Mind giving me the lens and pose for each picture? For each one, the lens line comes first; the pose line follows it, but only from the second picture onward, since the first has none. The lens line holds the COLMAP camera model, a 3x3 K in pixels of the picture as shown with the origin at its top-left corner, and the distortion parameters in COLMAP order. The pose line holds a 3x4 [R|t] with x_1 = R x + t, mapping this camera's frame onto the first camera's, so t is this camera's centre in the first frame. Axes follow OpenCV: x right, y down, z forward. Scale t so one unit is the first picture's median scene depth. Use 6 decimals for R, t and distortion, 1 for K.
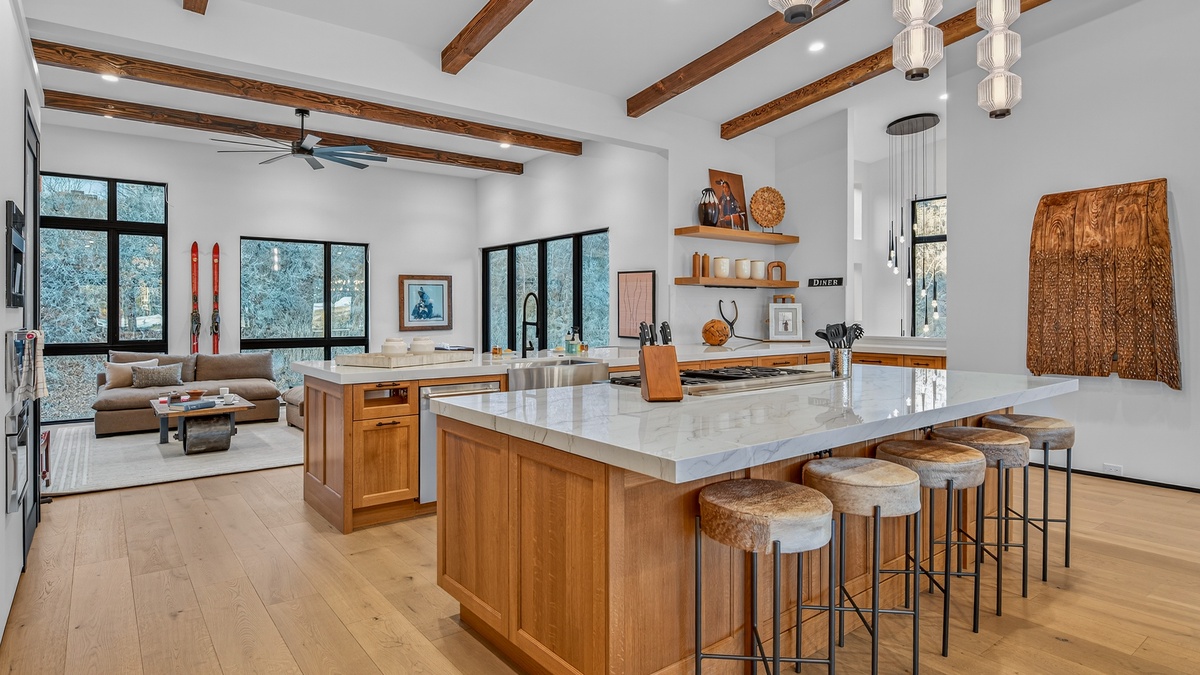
lens RADIAL K [[652.7, 0, 596.0], [0, 652.7, 312.1], [0, 0, 1]] dist [-0.011392, -0.000434]
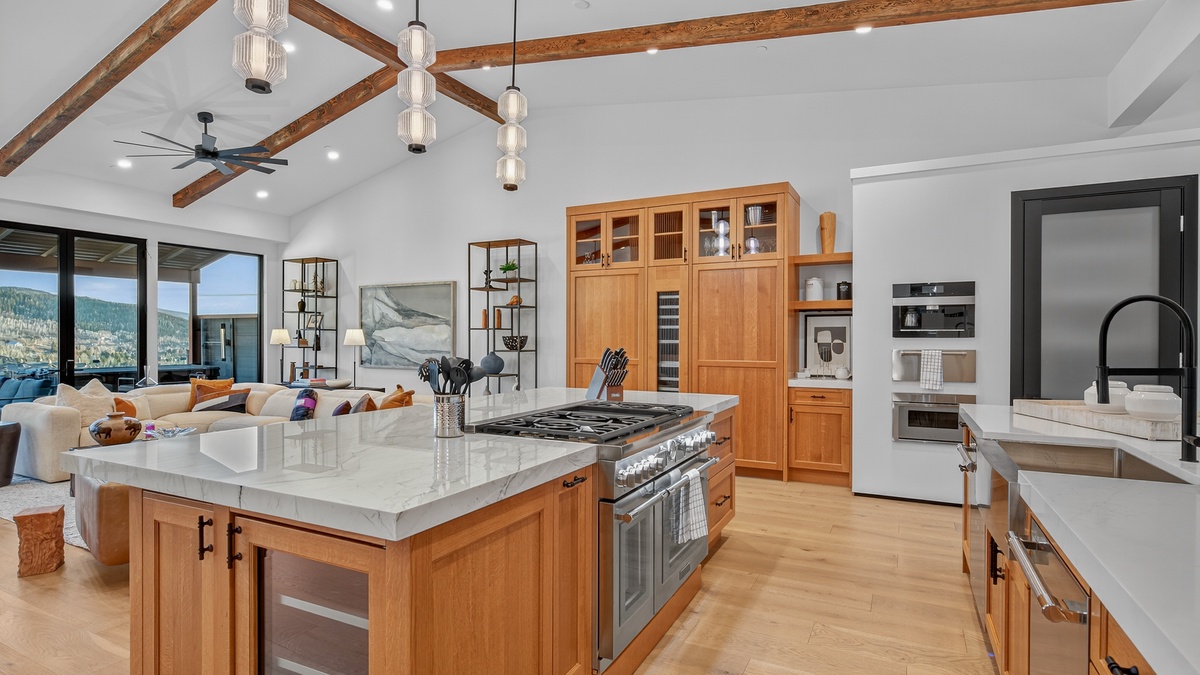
lens RADIAL K [[605.3, 0, 595.1], [0, 605.3, 341.1], [0, 0, 1]] dist [-0.002861, -0.000857]
pose [[-0.906931, 0.001544, -0.421276, 0.238171], [-0.001012, 0.999982, 0.005843, -0.002481], [0.421278, 0.005726, -0.906914, 0.771236]]
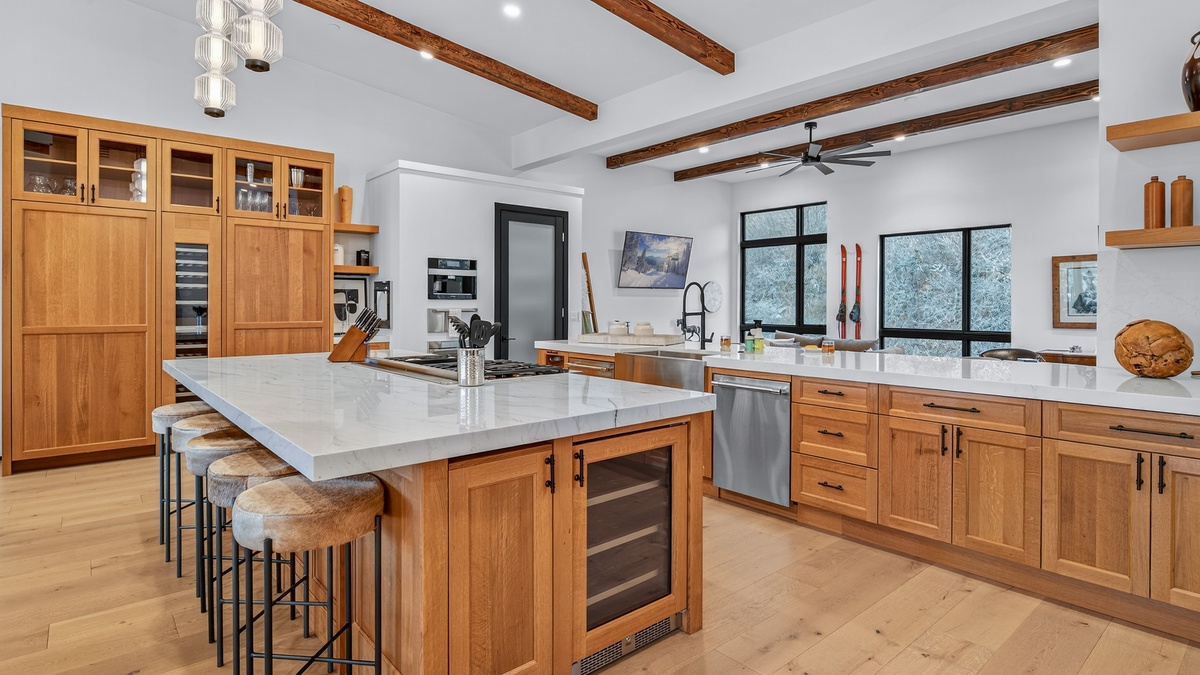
lens RADIAL K [[612.0, 0, 603.0], [0, 612.0, 301.6], [0, 0, 1]] dist [-0.006166, -0.000597]
pose [[0.054915, -0.001000, -0.998491, 0.518495], [-0.004121, 0.999991, -0.001229, 0.000456], [0.998483, 0.004182, 0.054910, 0.521001]]
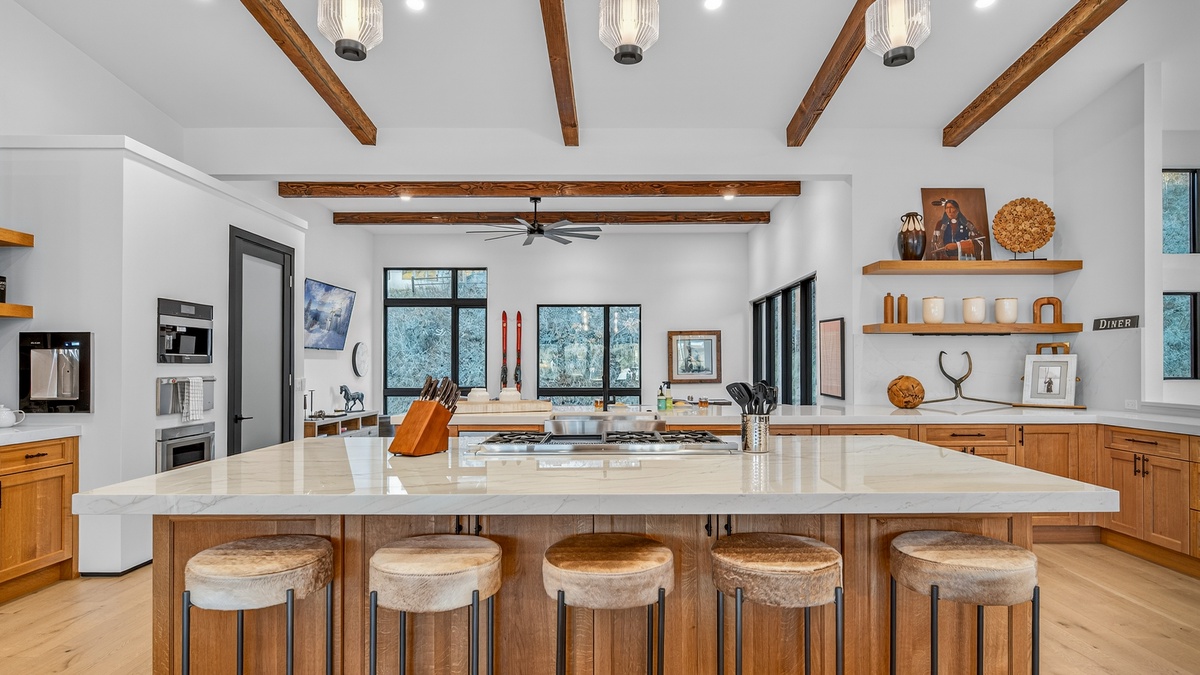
lens RADIAL K [[636.1, 0, 609.2], [0, 636.1, 361.8], [0, 0, 1]] dist [-0.000979, -0.000278]
pose [[0.793887, -0.003054, -0.608057, 0.326495], [-0.000716, 0.999982, -0.005958, -0.000760], [0.608065, 0.005166, 0.793871, 0.138162]]
